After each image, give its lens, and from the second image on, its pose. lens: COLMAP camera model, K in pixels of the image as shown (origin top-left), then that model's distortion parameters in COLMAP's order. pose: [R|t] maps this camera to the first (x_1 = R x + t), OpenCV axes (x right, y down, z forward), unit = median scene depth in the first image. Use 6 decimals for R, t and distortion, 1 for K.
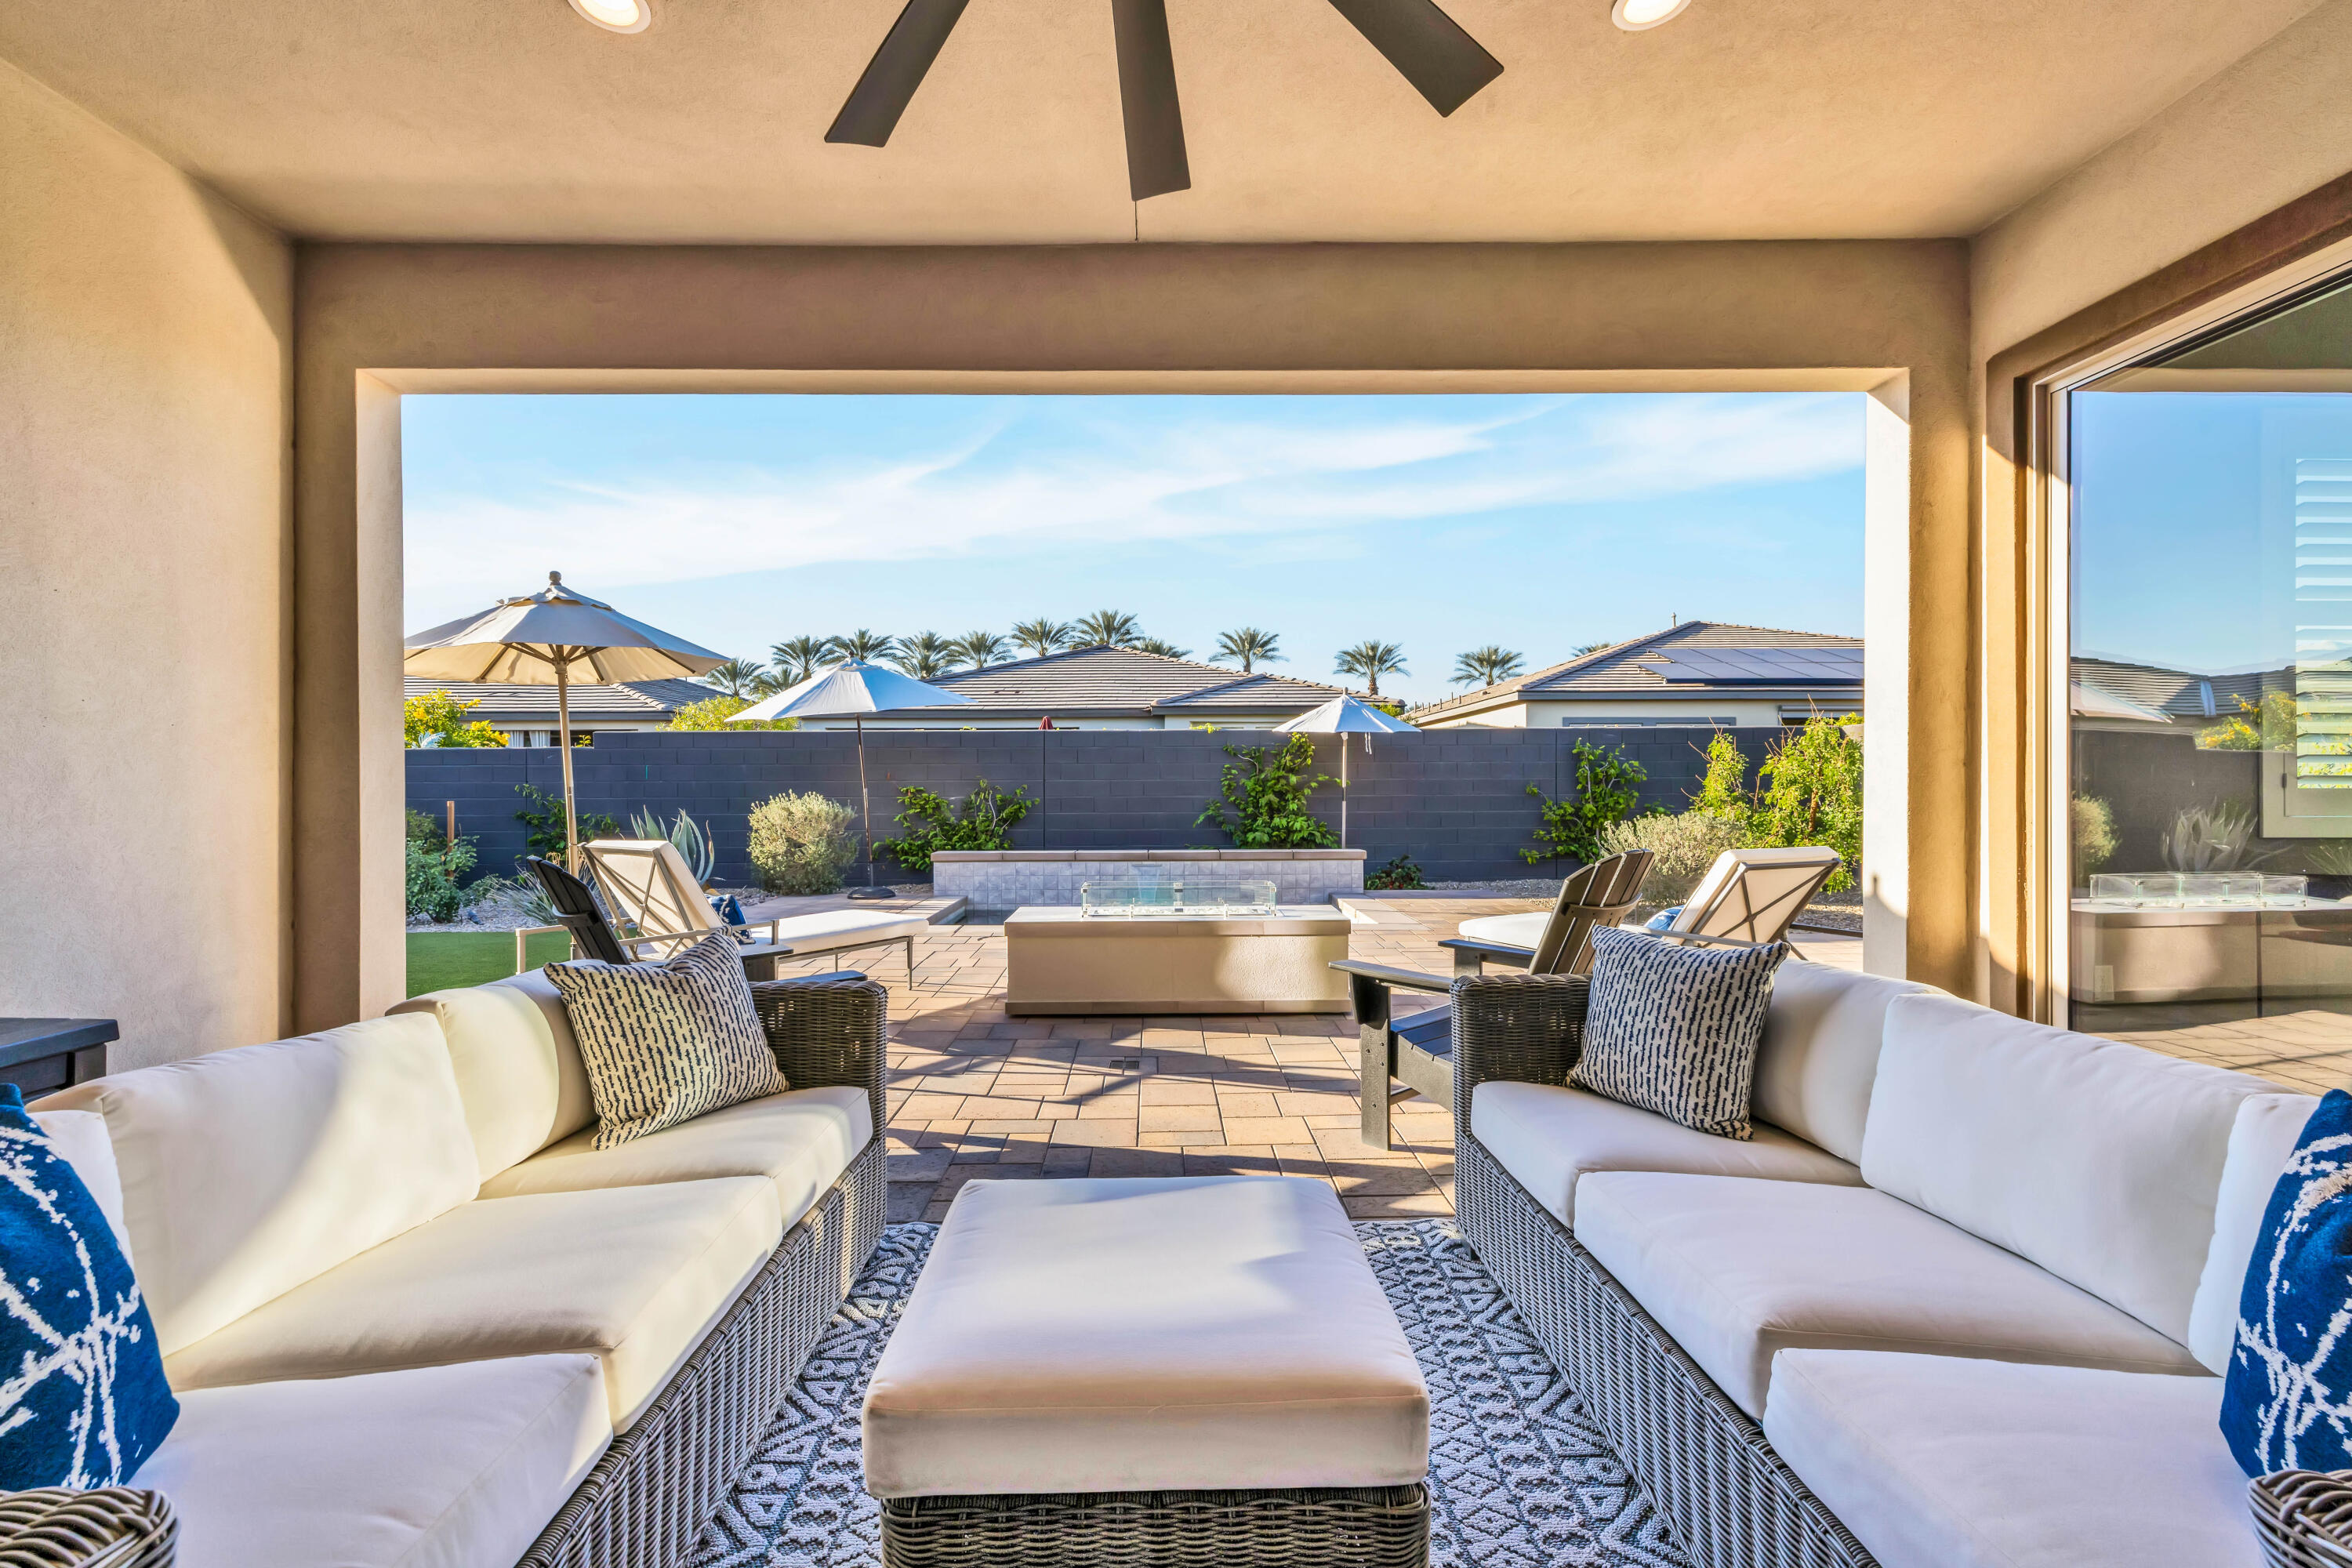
lens RADIAL K [[1017.5, 0, 1161.9], [0, 1017.5, 786.7], [0, 0, 1]] dist [0.008384, 0.000085]
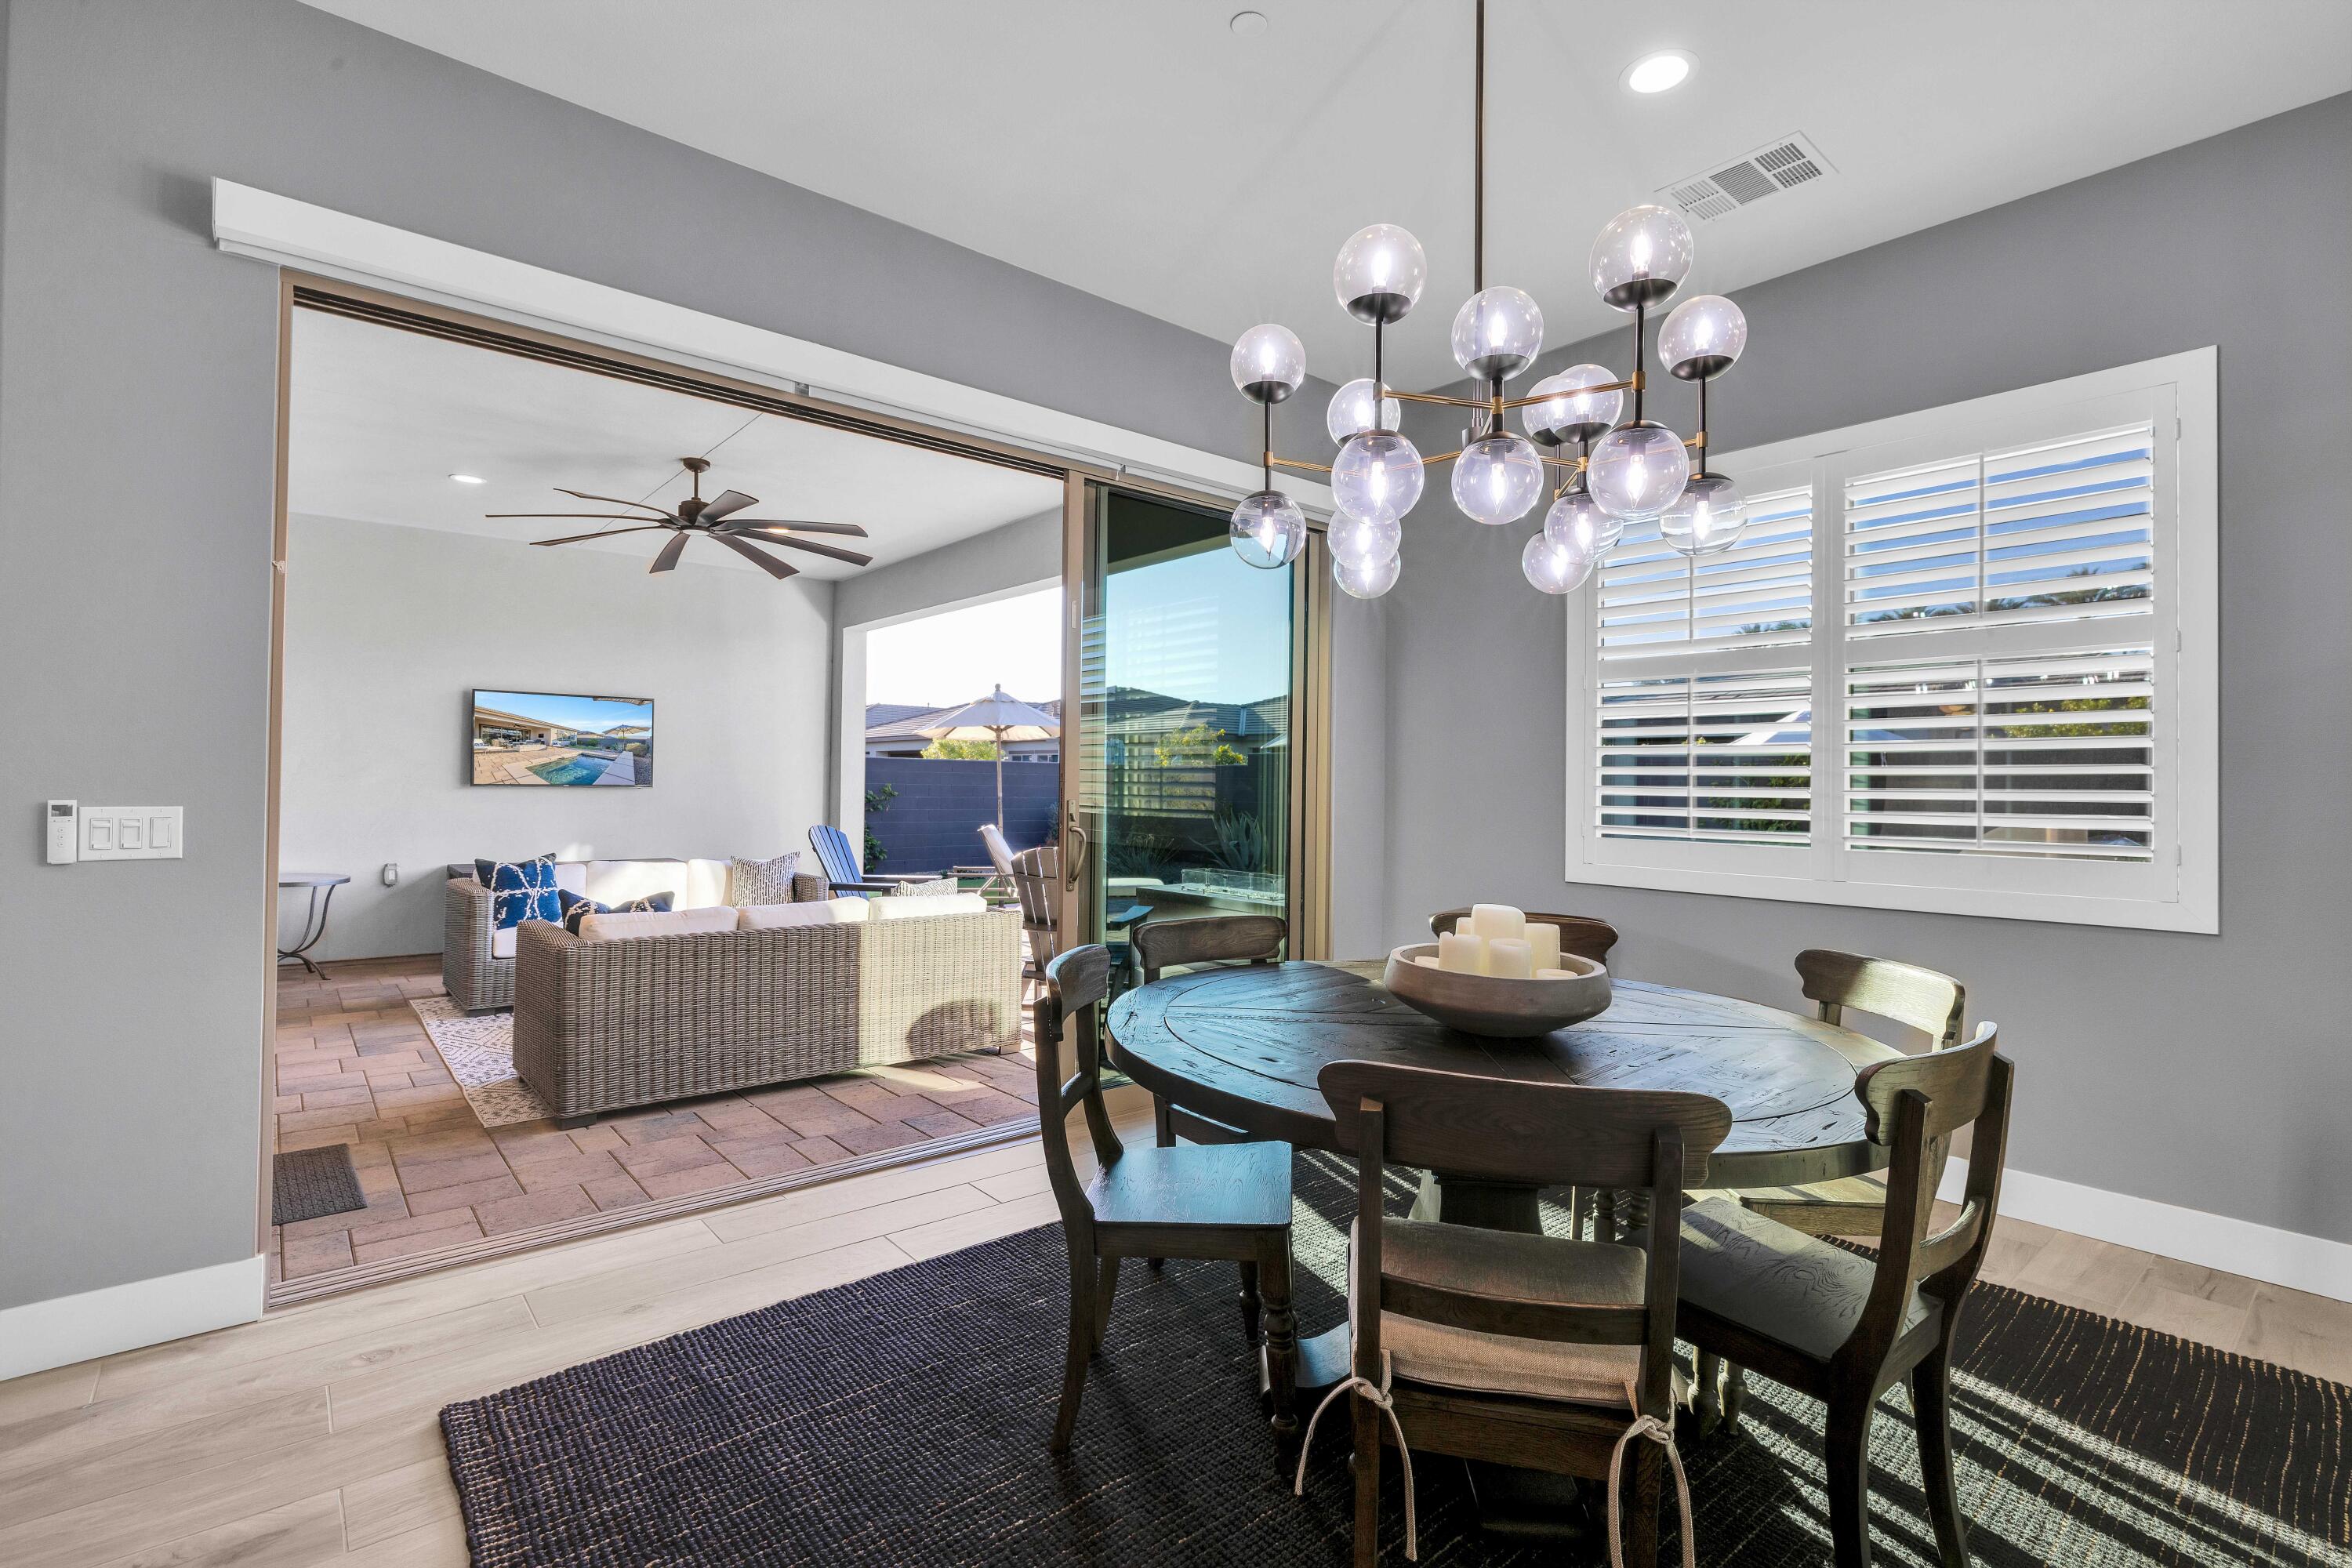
lens RADIAL K [[1077.2, 0, 1169.1], [0, 1077.2, 770.6], [0, 0, 1]] dist [-0.002644, 0.000382]
pose [[0.634455, 0.001689, -0.772958, 0.566449], [-0.015174, 0.999832, -0.010270, -0.015870], [0.772811, 0.018244, 0.634374, -0.015911]]
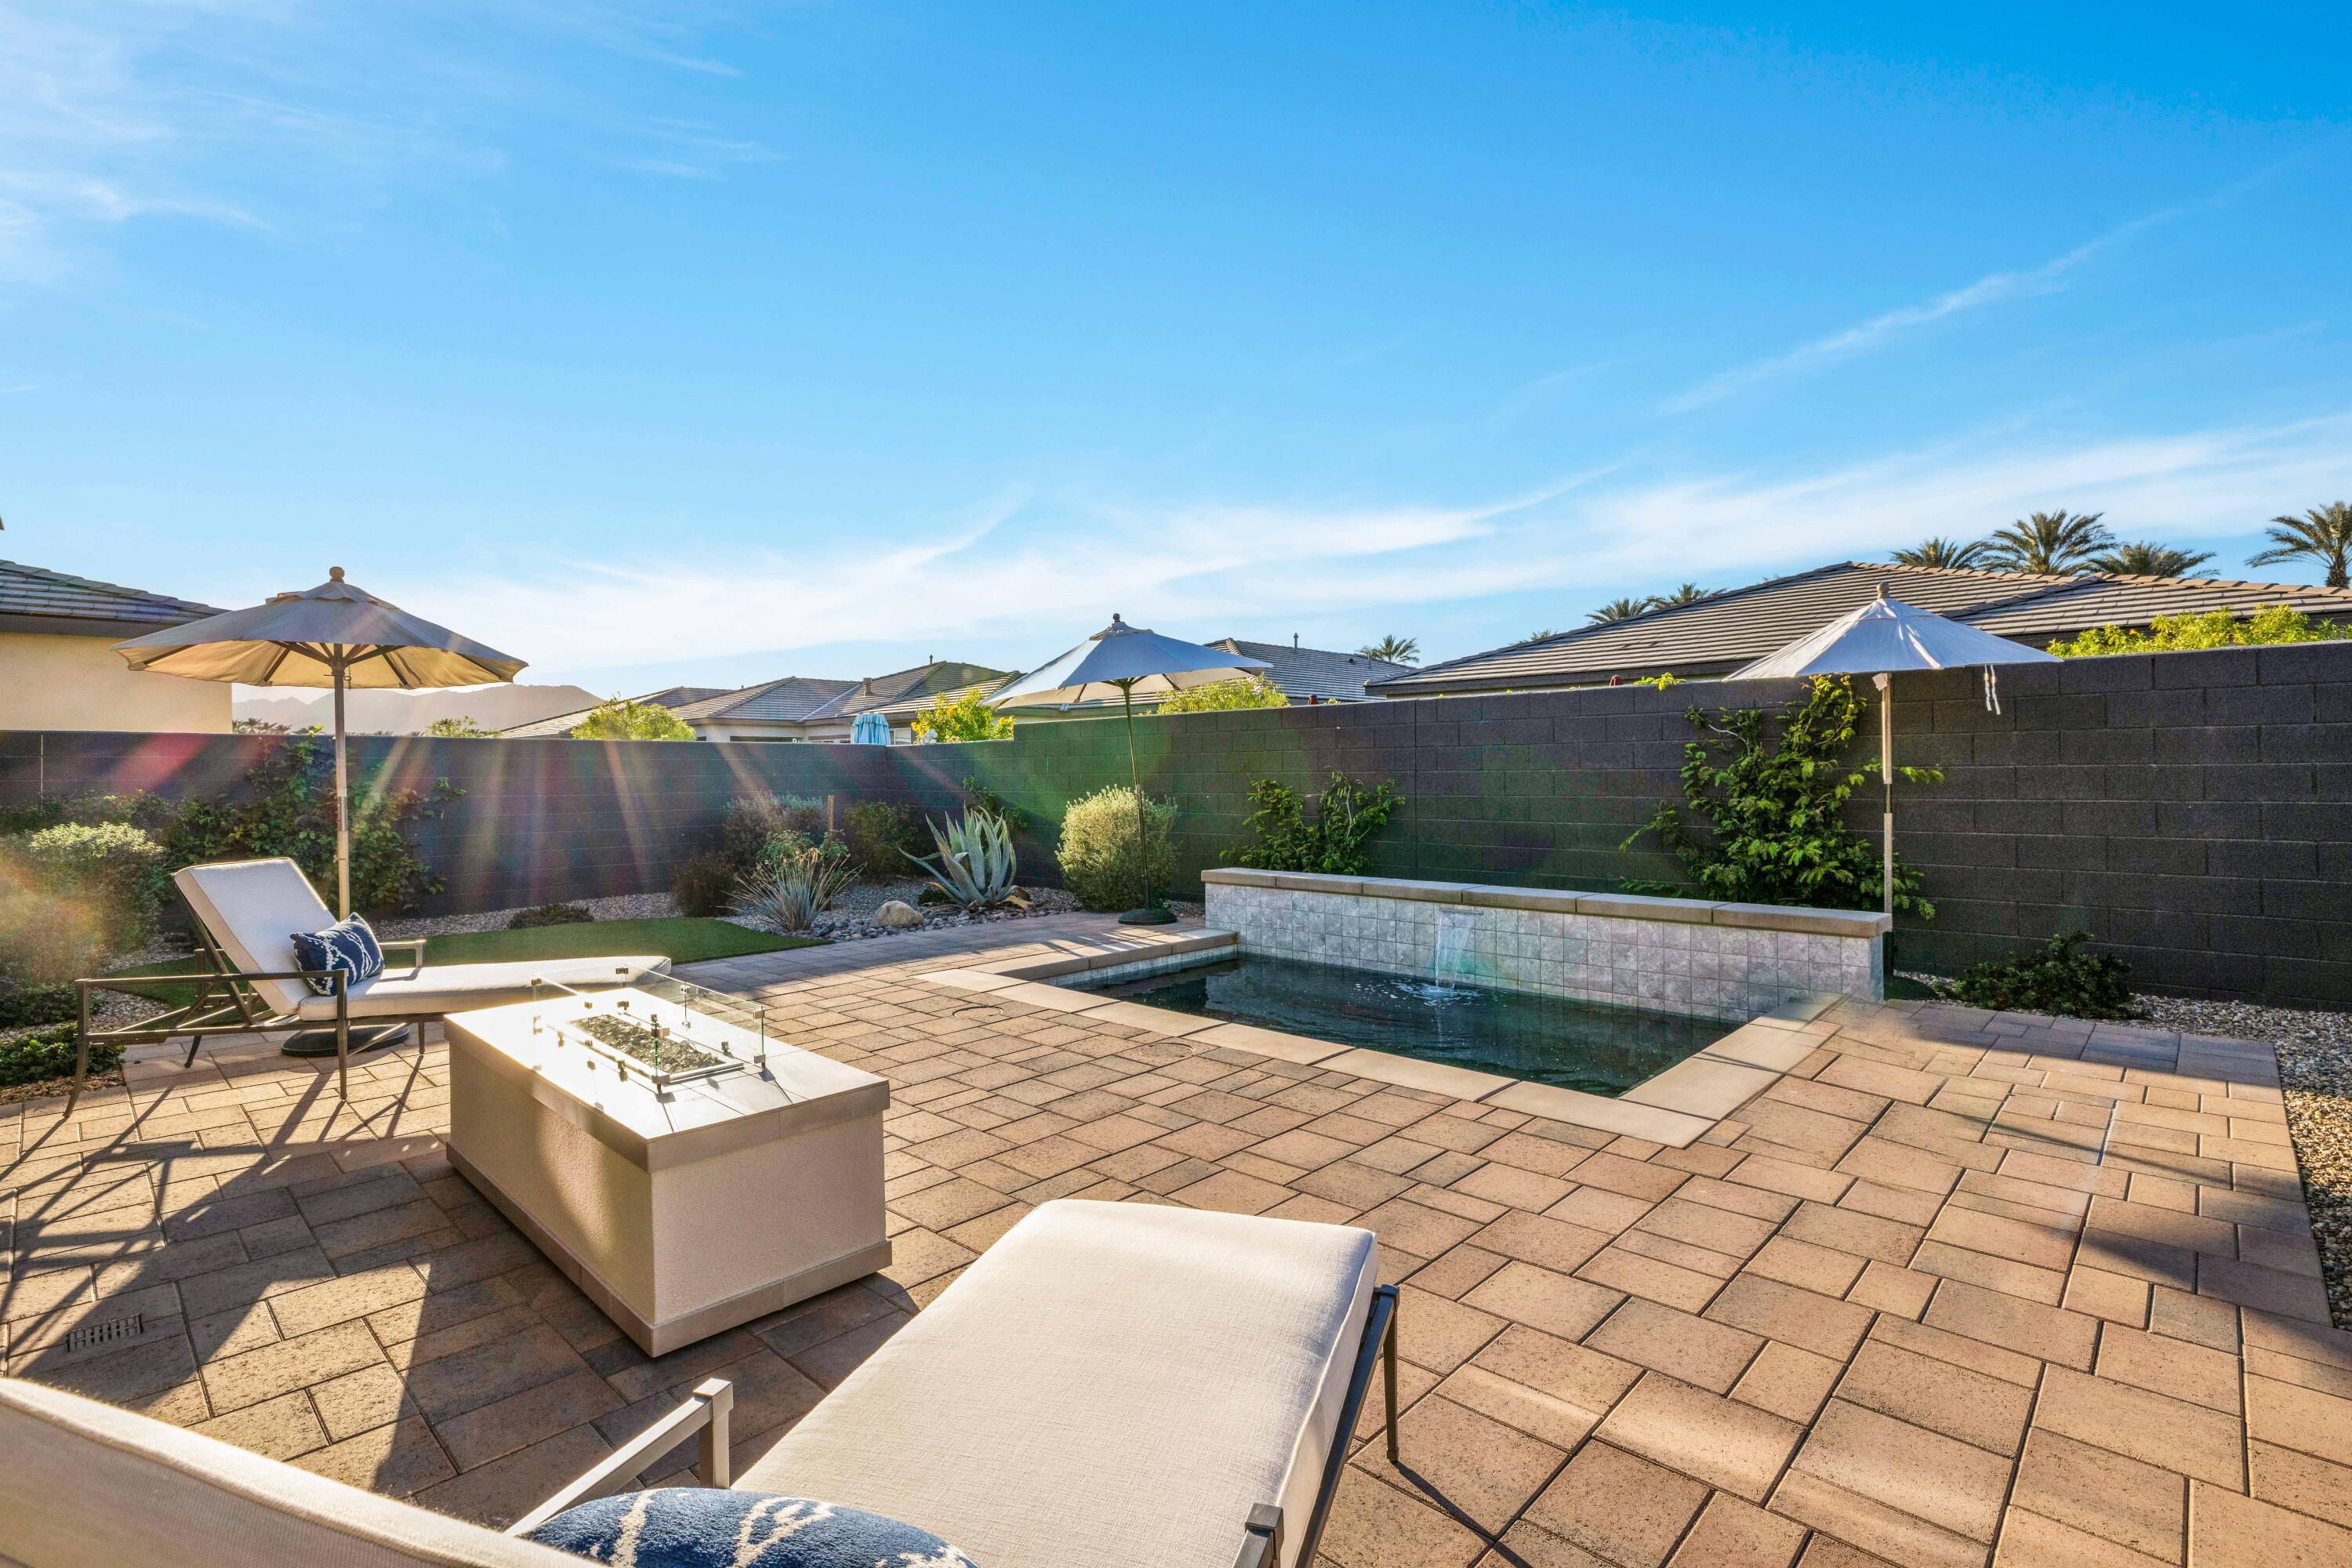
lens RADIAL K [[1086.8, 0, 1176.4], [0, 1086.8, 775.1], [0, 0, 1]] dist [-0.005488, 0.000173]
pose [[0.717736, -0.001095, -0.696315, 0.312384], [0.006855, 0.999961, 0.005493, -0.009931], [0.696282, -0.008716, 0.717716, 0.397893]]
